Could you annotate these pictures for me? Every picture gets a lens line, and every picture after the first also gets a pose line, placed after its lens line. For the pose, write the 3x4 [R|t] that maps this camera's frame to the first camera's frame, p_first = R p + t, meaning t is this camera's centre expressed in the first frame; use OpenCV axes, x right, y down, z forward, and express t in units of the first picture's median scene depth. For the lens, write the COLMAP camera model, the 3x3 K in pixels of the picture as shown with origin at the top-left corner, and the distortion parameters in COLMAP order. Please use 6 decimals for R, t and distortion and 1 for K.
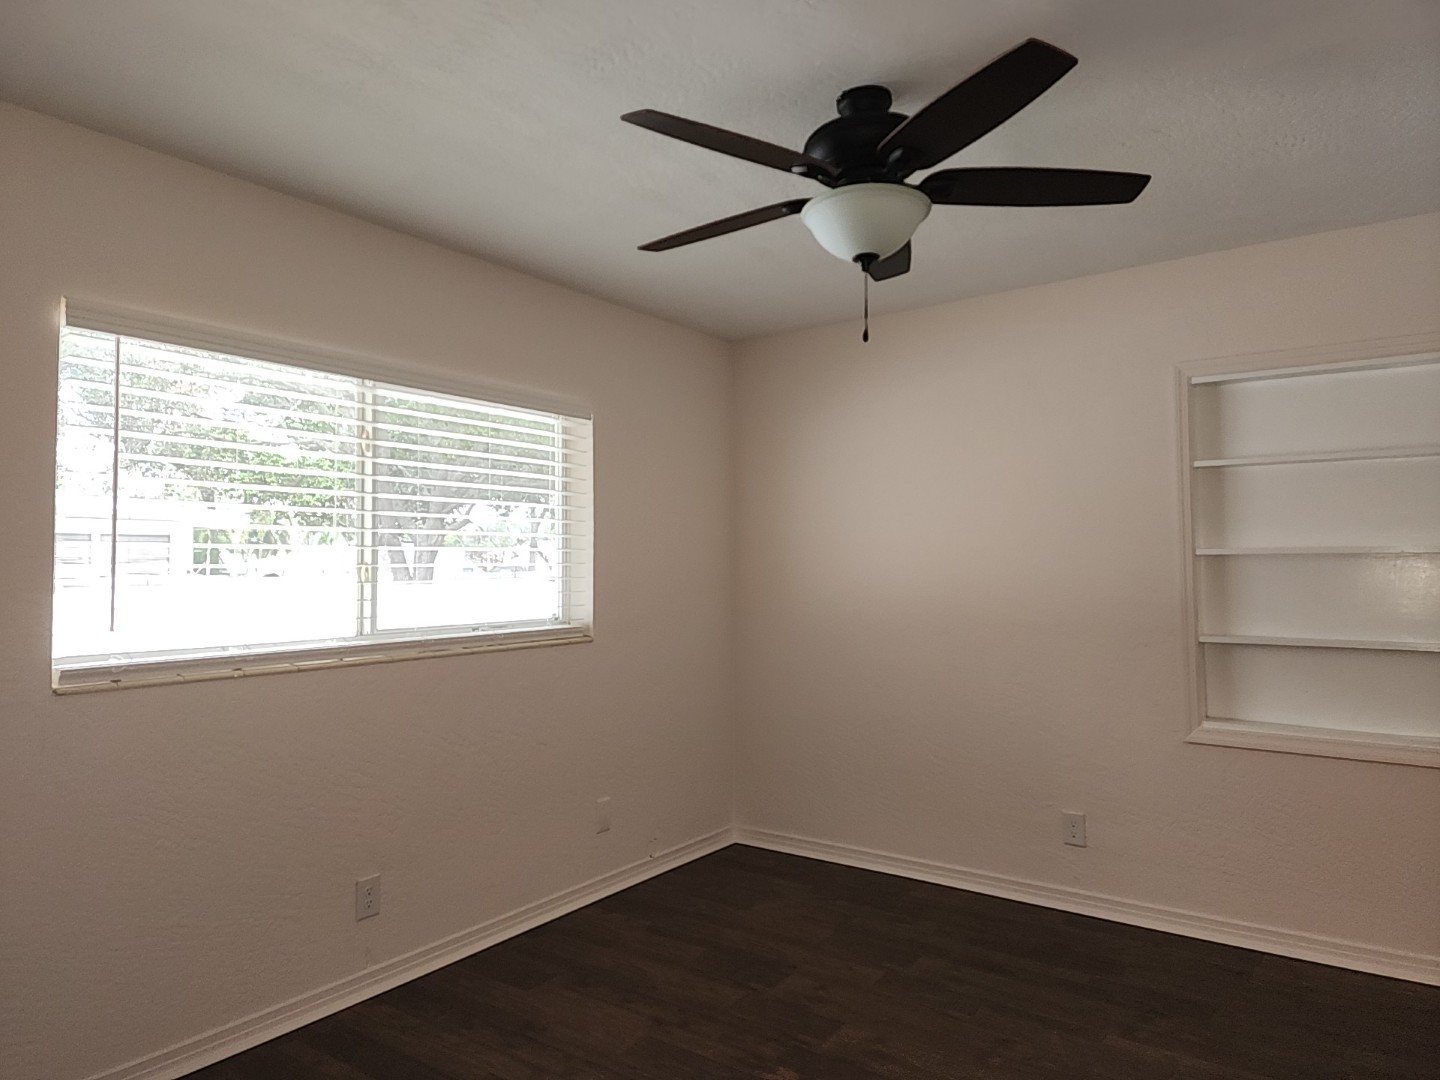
lens RADIAL K [[961.8, 0, 711.8], [0, 961.8, 543.6], [0, 0, 1]] dist [0.076442, -0.068898]
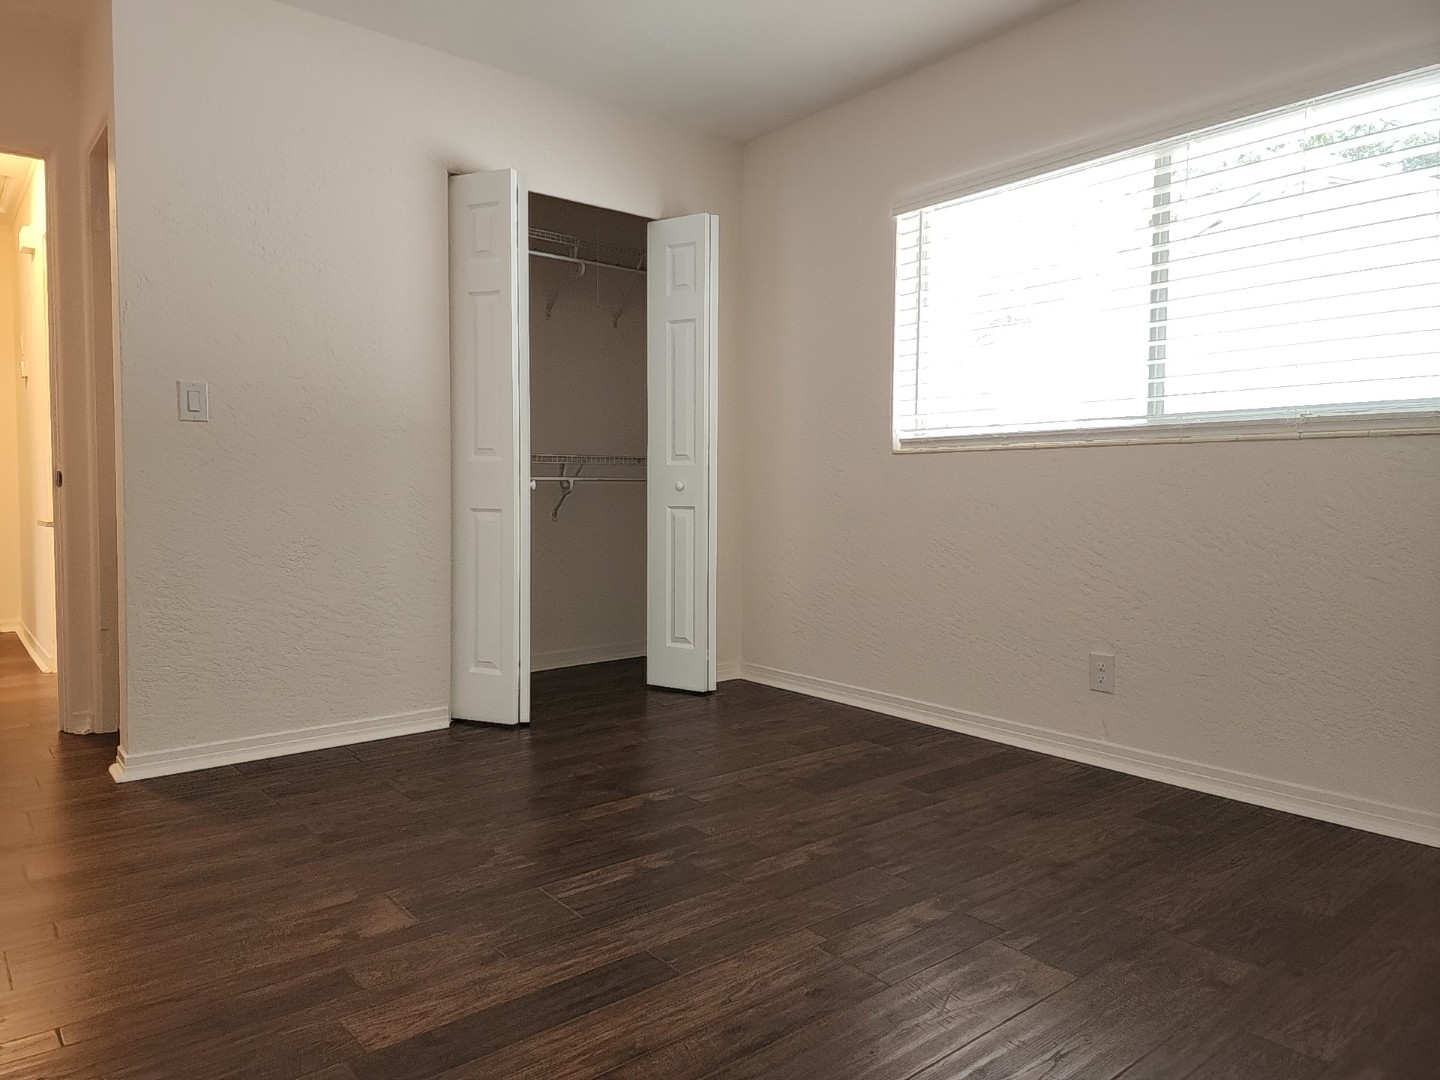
lens RADIAL K [[961.8, 0, 711.8], [0, 961.8, 543.6], [0, 0, 1]] dist [0.076442, -0.068898]
pose [[-0.251287, 0.057688, -0.966192, 0.846382], [0.017776, 0.998329, 0.054984, 0.188068], [0.967749, -0.003358, -0.251892, 0.997570]]
